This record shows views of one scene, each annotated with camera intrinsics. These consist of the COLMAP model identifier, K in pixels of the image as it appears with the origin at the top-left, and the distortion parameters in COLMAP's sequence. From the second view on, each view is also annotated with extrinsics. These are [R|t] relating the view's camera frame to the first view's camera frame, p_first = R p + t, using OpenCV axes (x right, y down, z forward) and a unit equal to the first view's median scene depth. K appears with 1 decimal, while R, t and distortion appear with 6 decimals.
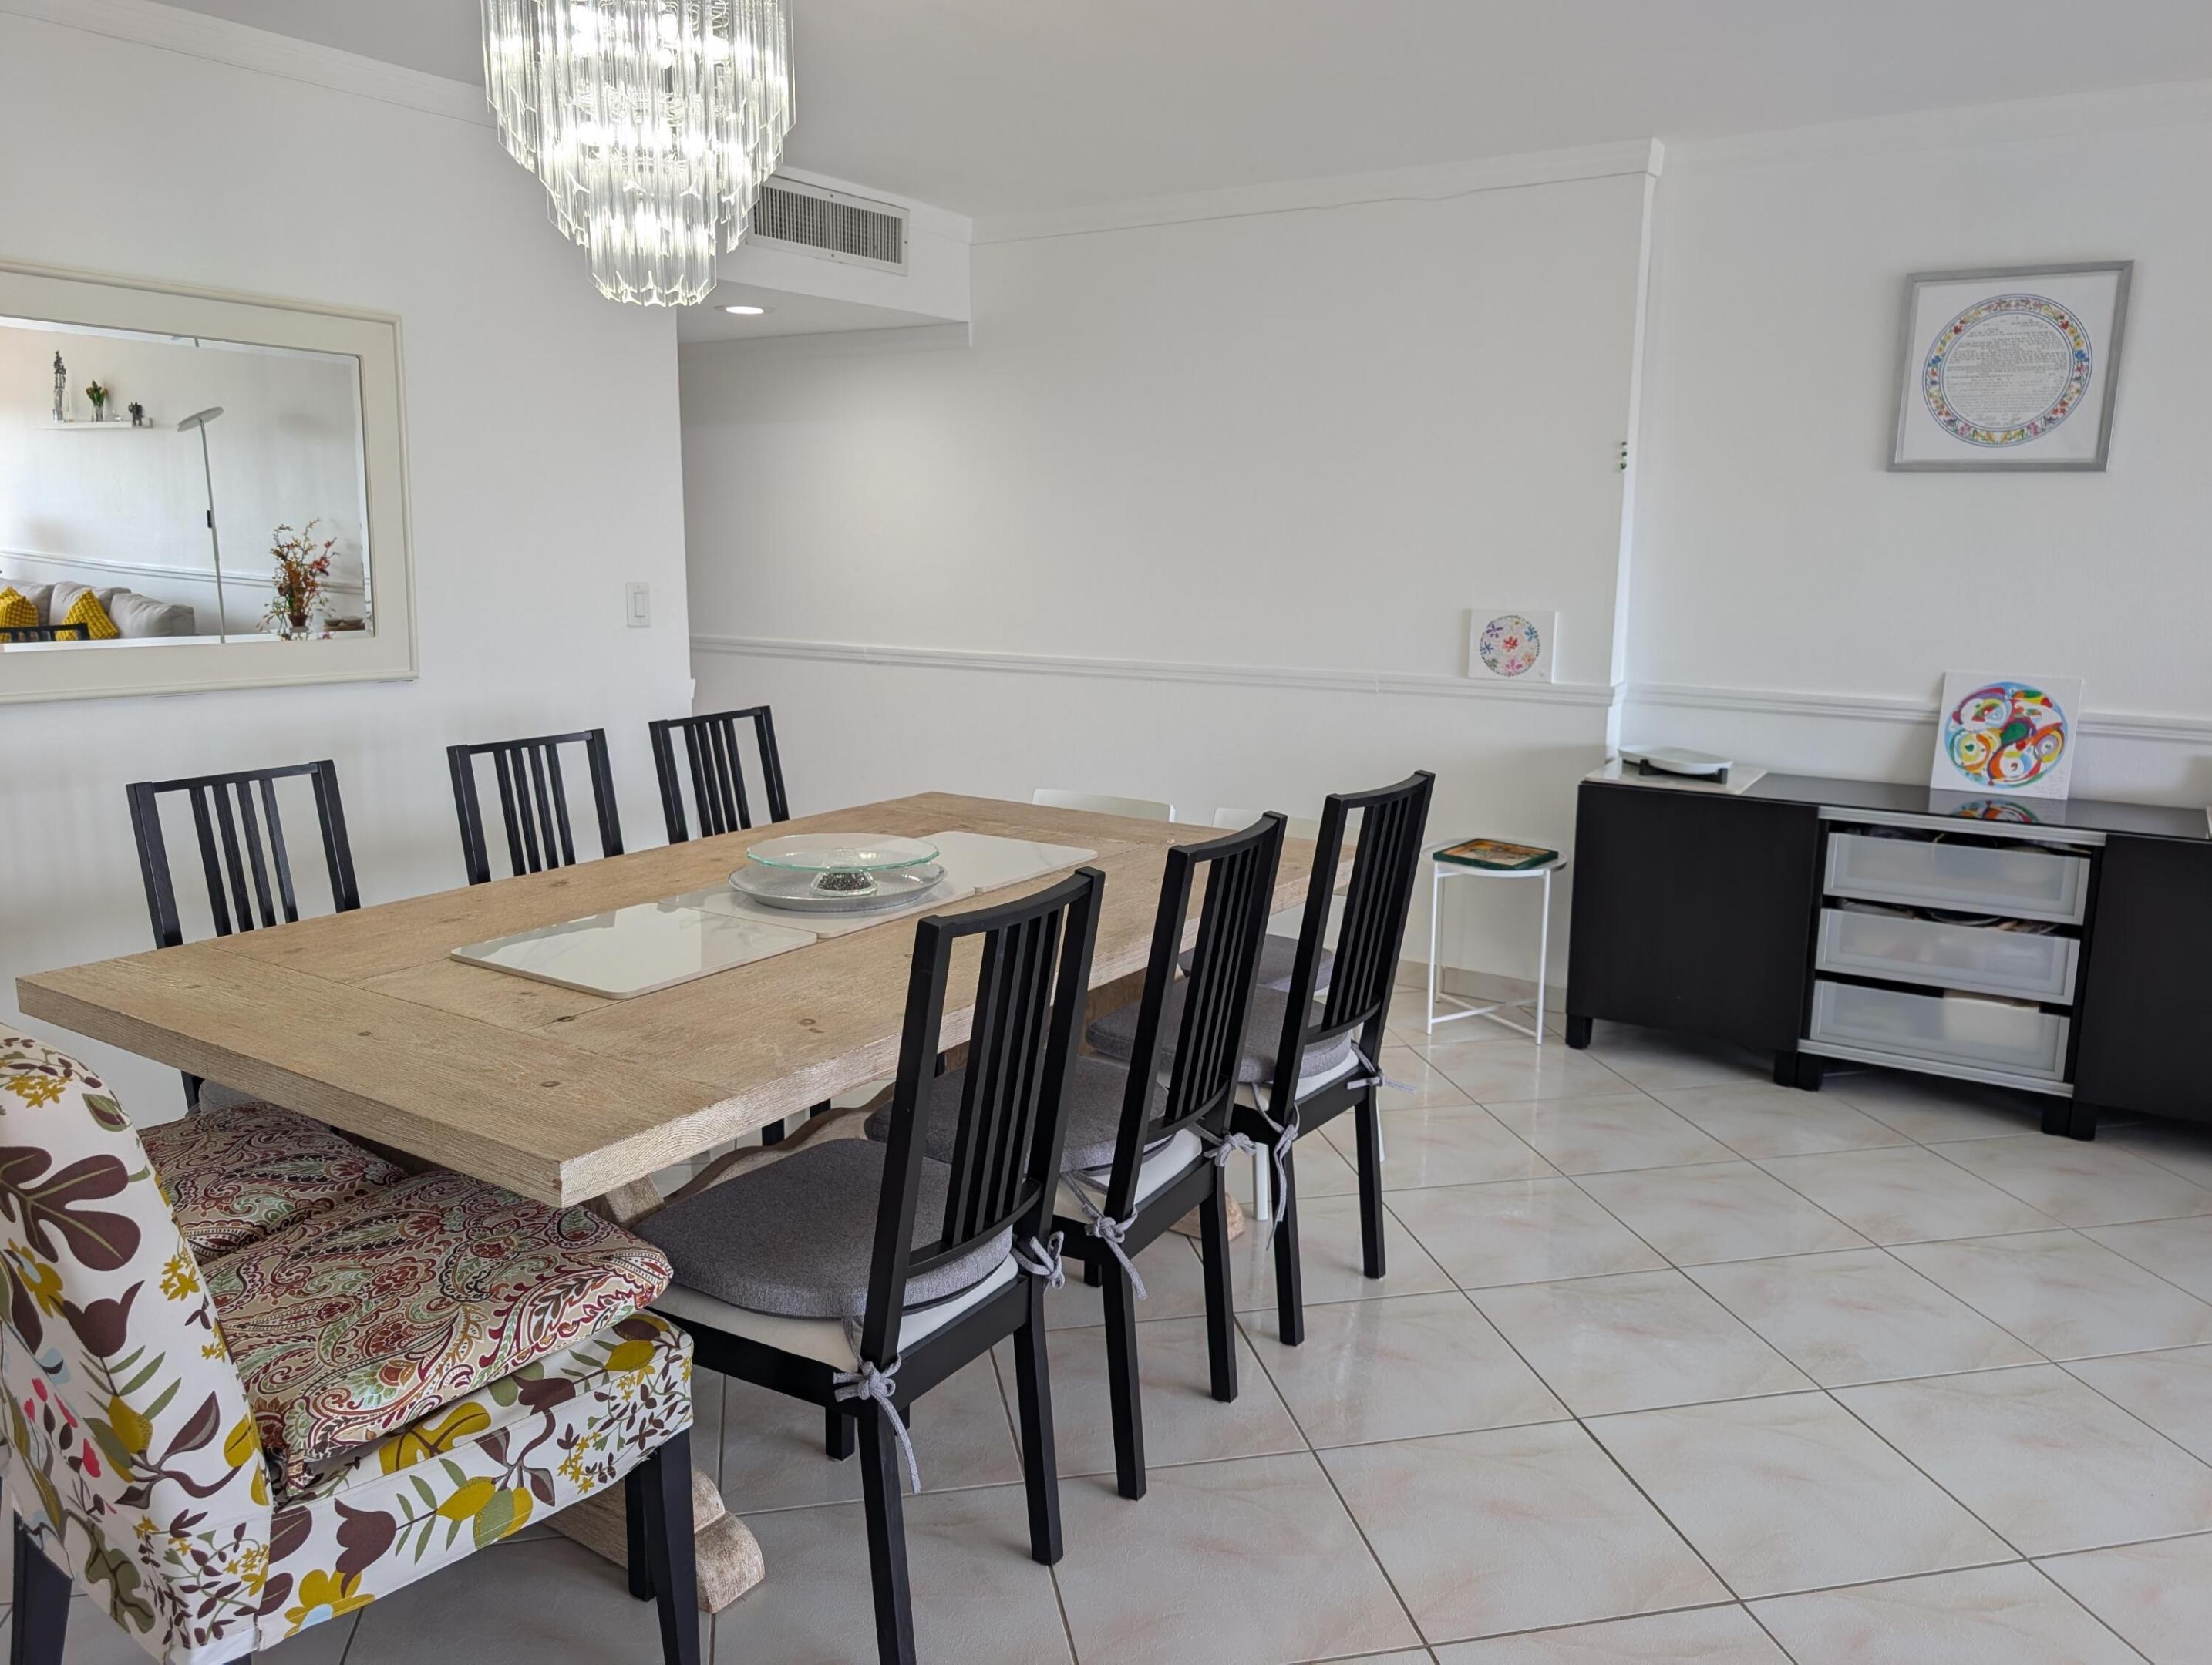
lens RADIAL K [[1579.9, 0, 1106.0], [0, 1579.9, 832.5], [0, 0, 1]] dist [0.026196, 0.000461]
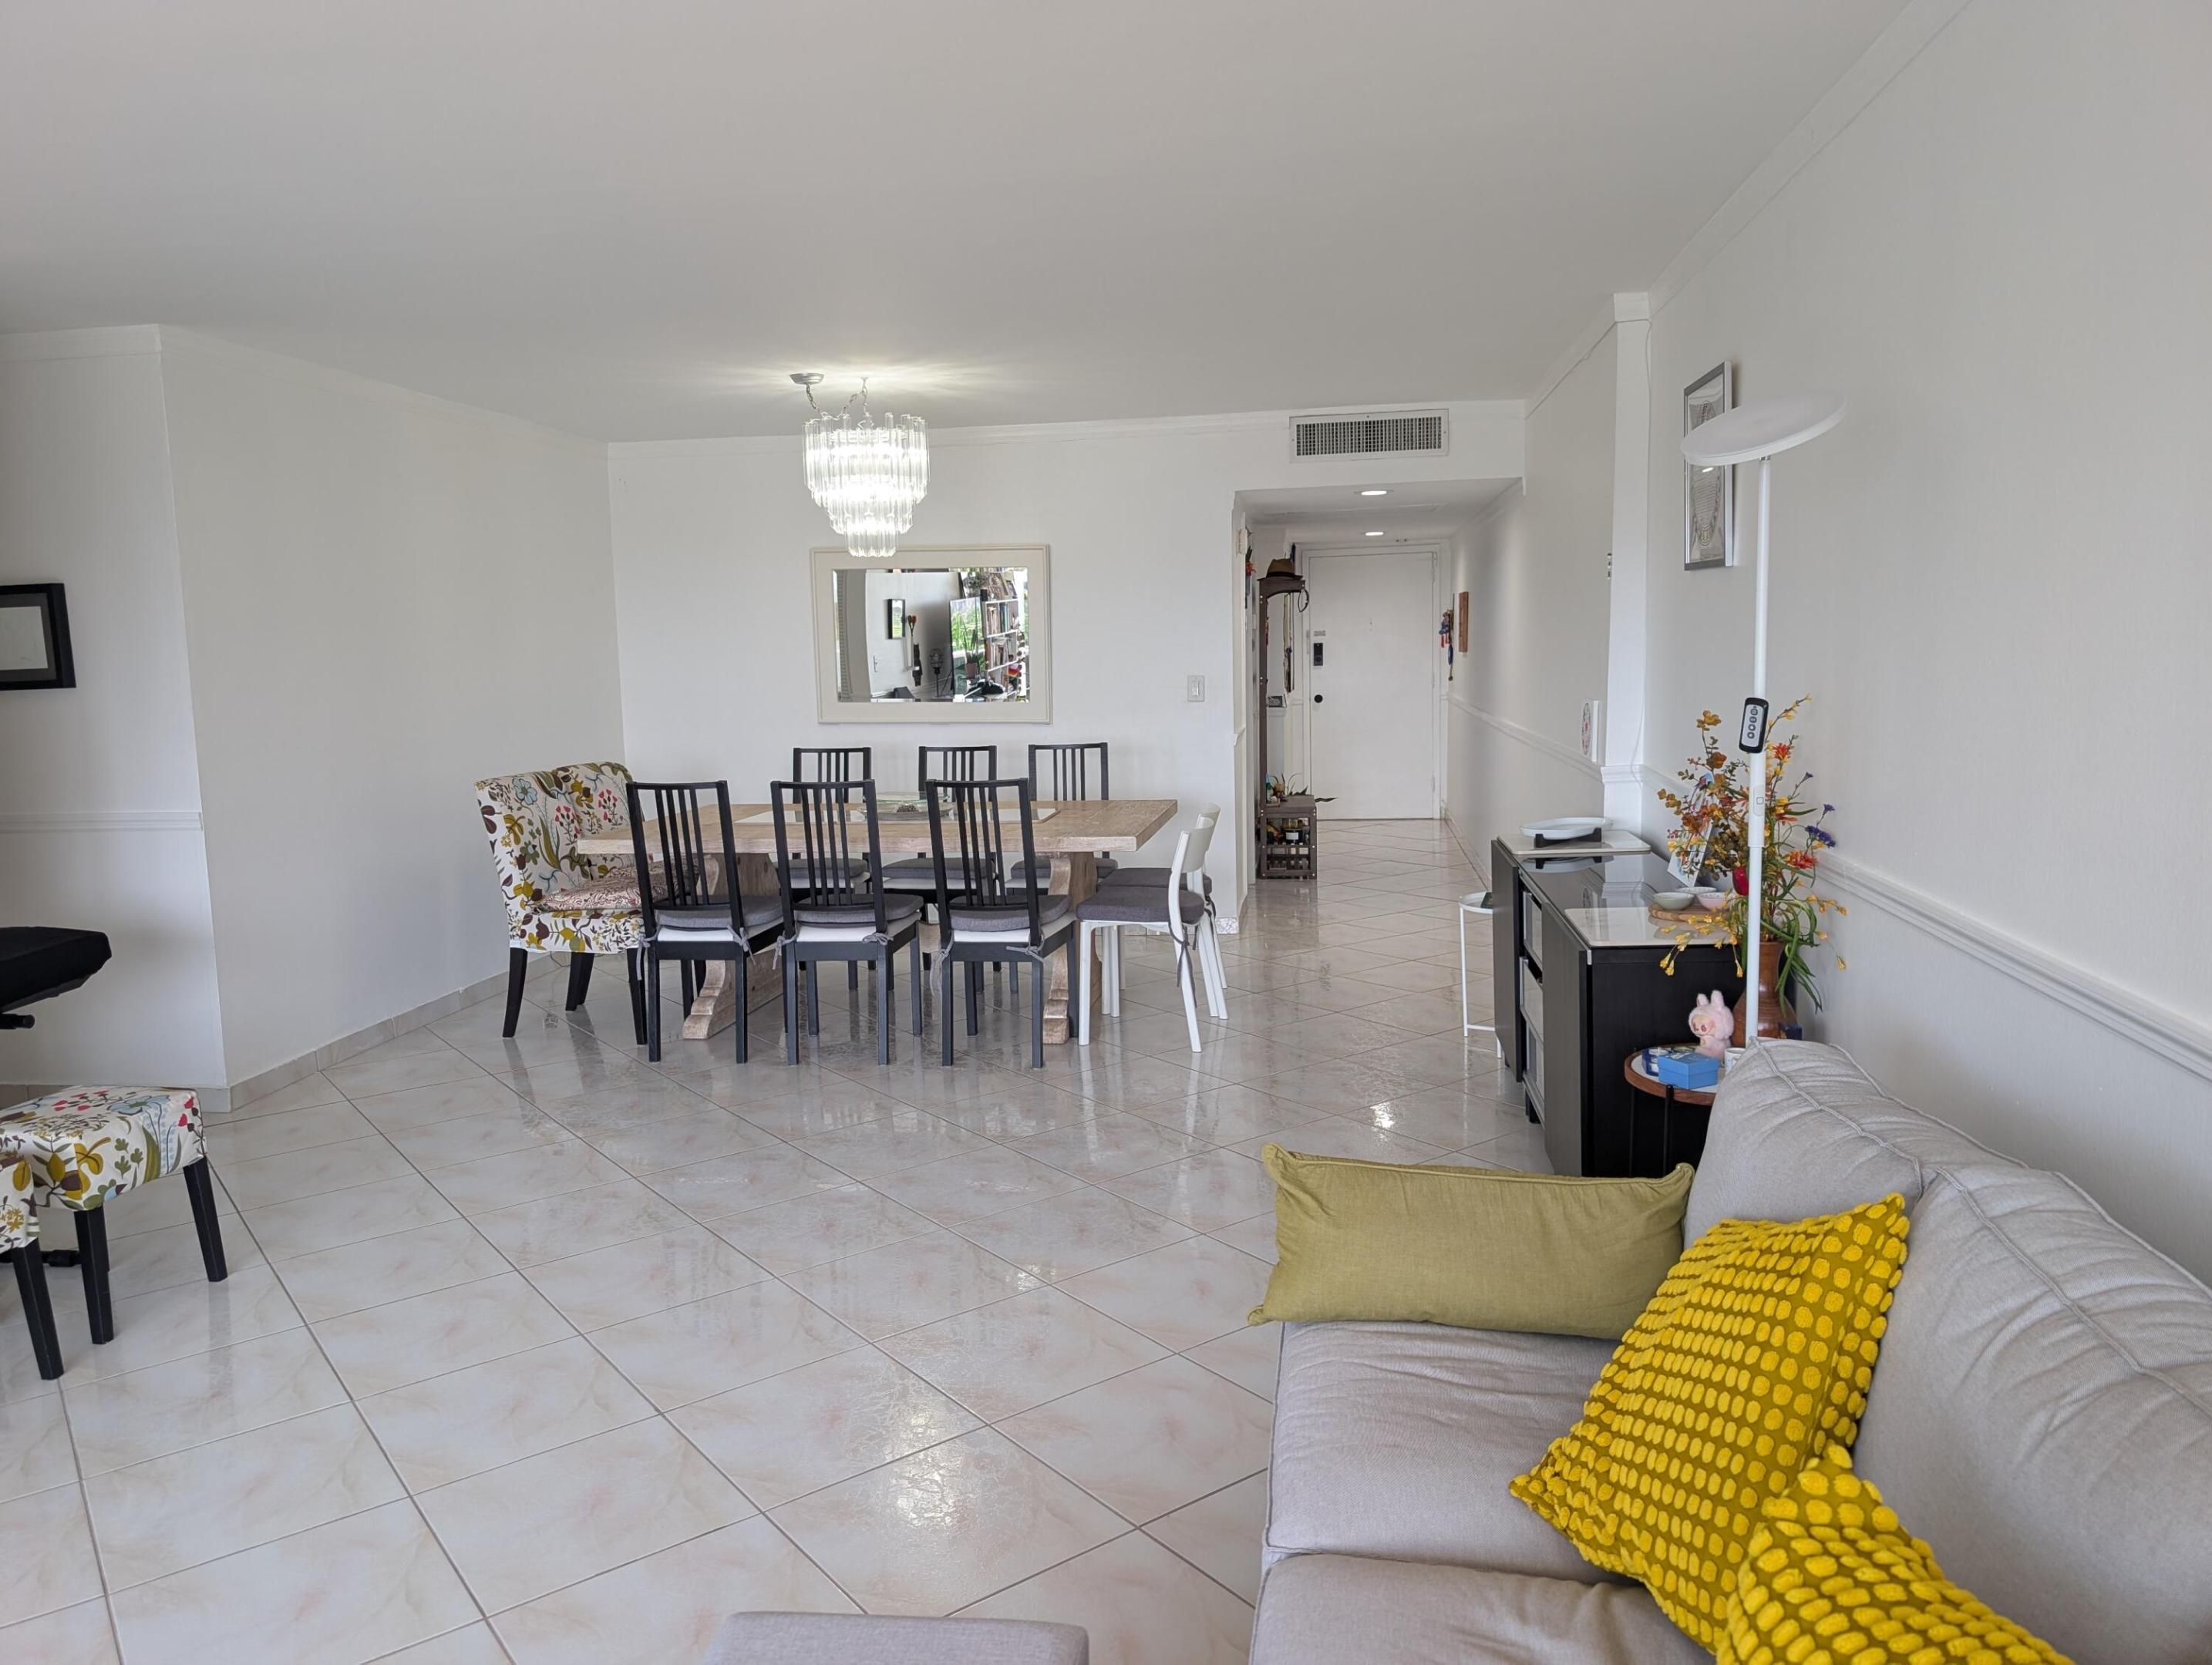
lens RADIAL K [[1579.9, 0, 1106.0], [0, 1579.9, 832.5], [0, 0, 1]] dist [0.026196, 0.000461]
pose [[0.429881, 0.090853, -0.898303, 3.100442], [-0.144827, 0.988980, 0.030718, -0.072211], [0.891194, 0.116893, 0.438302, 0.498184]]
